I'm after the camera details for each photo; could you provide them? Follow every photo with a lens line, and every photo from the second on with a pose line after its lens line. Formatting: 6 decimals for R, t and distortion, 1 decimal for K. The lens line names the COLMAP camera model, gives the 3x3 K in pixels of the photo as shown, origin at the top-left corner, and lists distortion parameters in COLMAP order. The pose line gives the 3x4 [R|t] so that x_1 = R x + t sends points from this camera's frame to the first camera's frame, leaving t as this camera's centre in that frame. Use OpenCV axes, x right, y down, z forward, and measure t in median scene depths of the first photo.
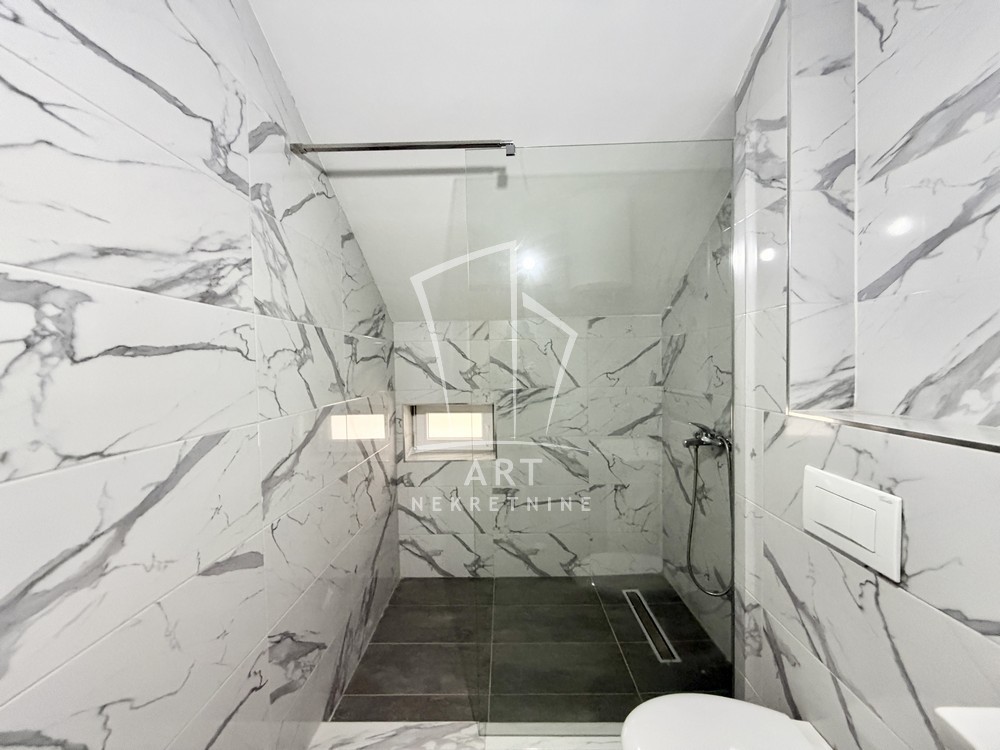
lens RADIAL K [[396.8, 0, 497.5], [0, 396.8, 377.8], [0, 0, 1]] dist [-0.001511, 0.000242]
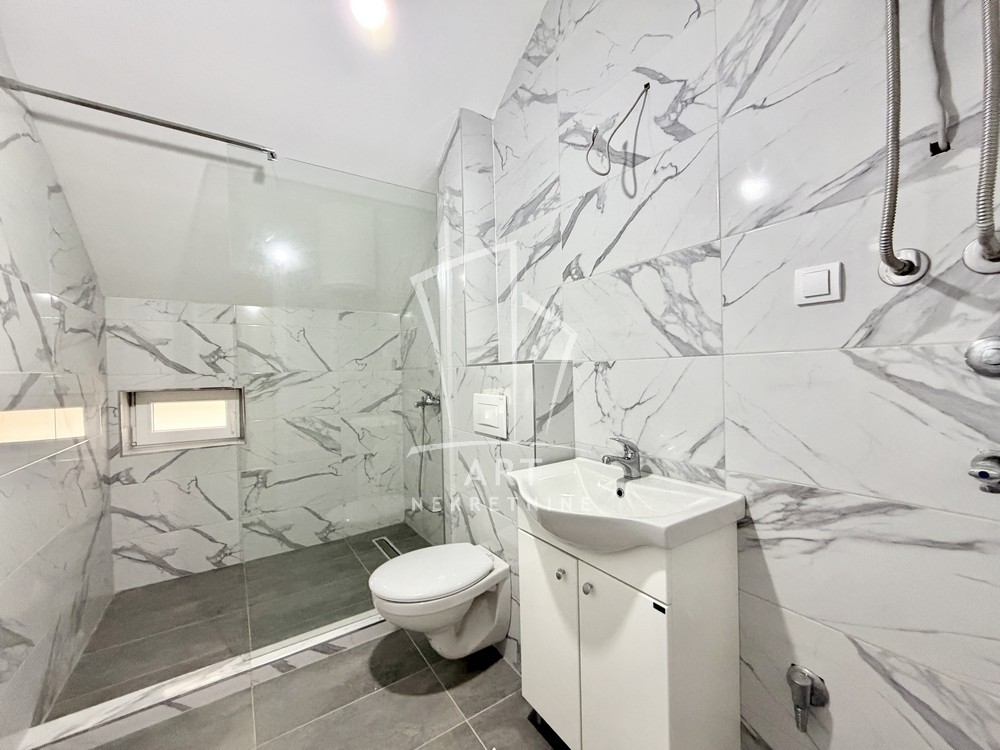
lens RADIAL K [[396.8, 0, 495.1], [0, 396.8, 377.4], [0, 0, 1]] dist [-0.001511, 0.000242]
pose [[0.822902, -0.005699, 0.568155, -0.081920], [0.024962, 0.999347, -0.026129, 0.127268], [-0.567635, 0.035684, 0.822507, -0.305001]]
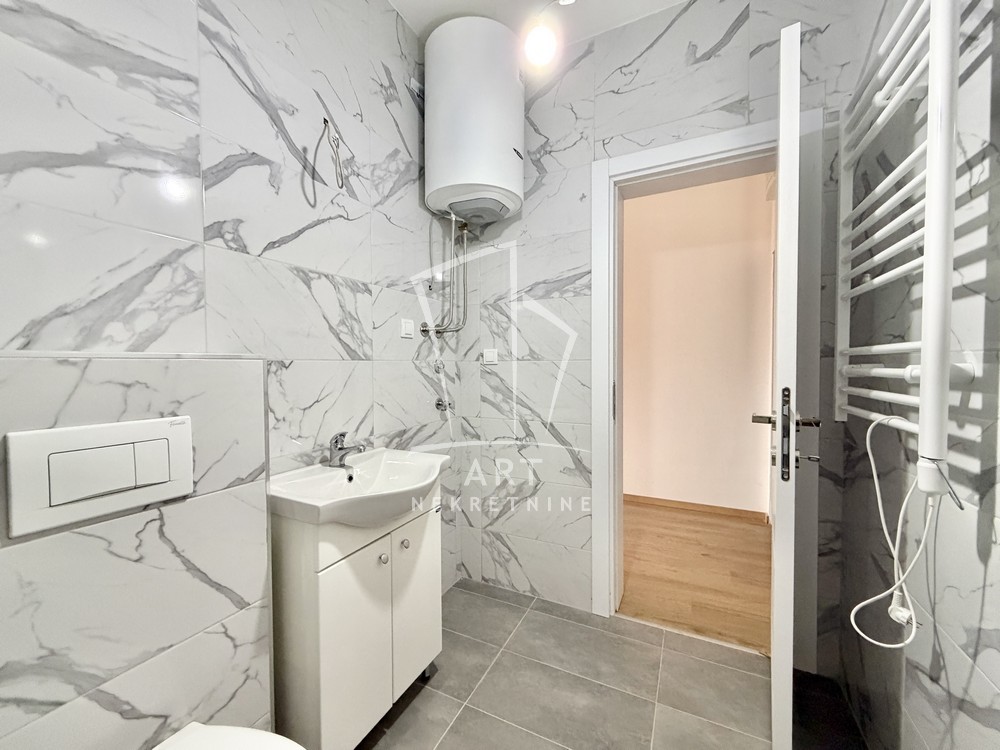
lens RADIAL K [[396.8, 0, 500.5], [0, 396.8, 376.4], [0, 0, 1]] dist [-0.001511, 0.000242]
pose [[-0.906107, 0.011065, 0.422904, -0.113548], [0.036399, 0.997990, 0.051876, 0.082330], [-0.421480, 0.062398, -0.904688, 0.791144]]
